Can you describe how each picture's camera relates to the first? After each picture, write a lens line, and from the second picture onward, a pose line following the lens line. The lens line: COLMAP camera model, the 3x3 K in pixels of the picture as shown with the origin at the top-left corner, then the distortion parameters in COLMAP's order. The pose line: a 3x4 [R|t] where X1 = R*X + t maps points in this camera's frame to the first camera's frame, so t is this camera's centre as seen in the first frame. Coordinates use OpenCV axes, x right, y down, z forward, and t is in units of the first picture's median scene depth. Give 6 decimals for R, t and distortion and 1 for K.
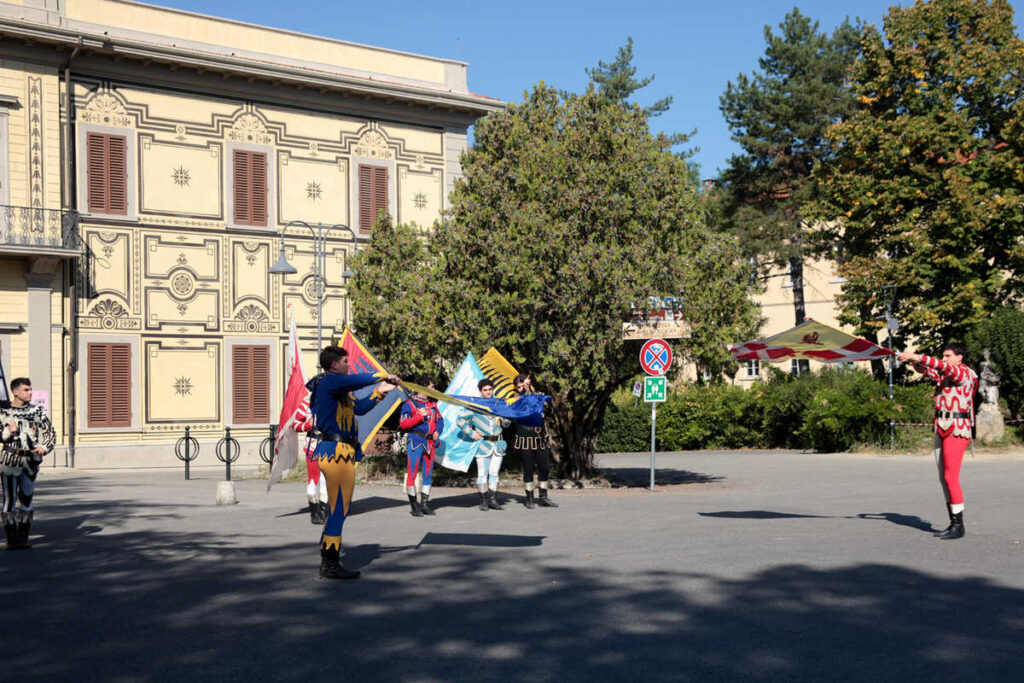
lens RADIAL K [[1407.2, 0, 574.8], [0, 1407.2, 382.6], [0, 0, 1]] dist [0.050380, 0.080945]
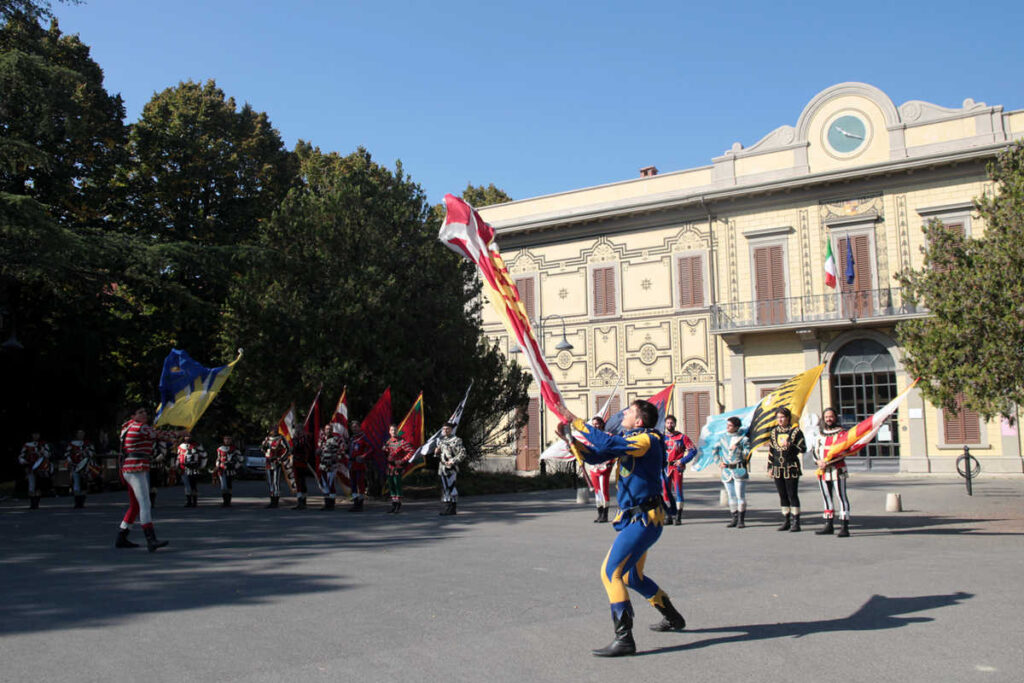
lens RADIAL K [[973.3, 0, 513.1], [0, 973.3, 309.8], [0, 0, 1]] dist [-0.102111, 0.094936]
pose [[0.240198, -0.114608, -0.963935, 0.533025], [0.024562, 0.993406, -0.111991, -0.003811], [0.970413, 0.003224, 0.241429, 0.473301]]
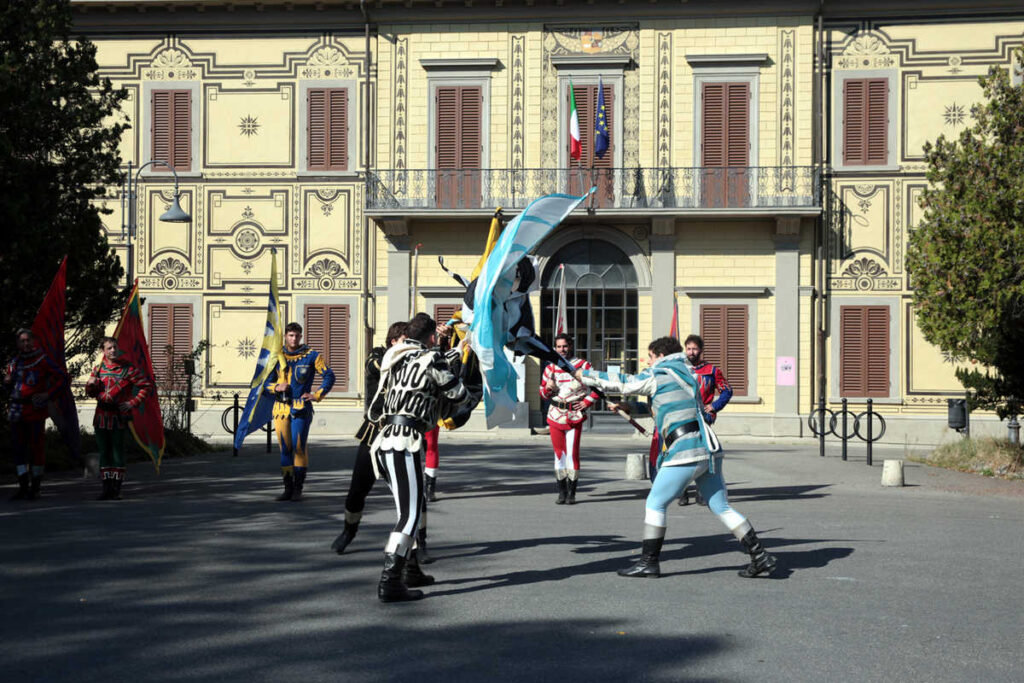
lens RADIAL K [[1458.5, 0, 498.4], [0, 1458.5, 343.6], [0, 0, 1]] dist [0.068933, 0.155405]
pose [[0.677711, 0.004554, -0.735314, 0.306112], [-0.007690, 0.999970, -0.000895, -0.000838], [0.735288, 0.006262, 0.677726, 0.261825]]
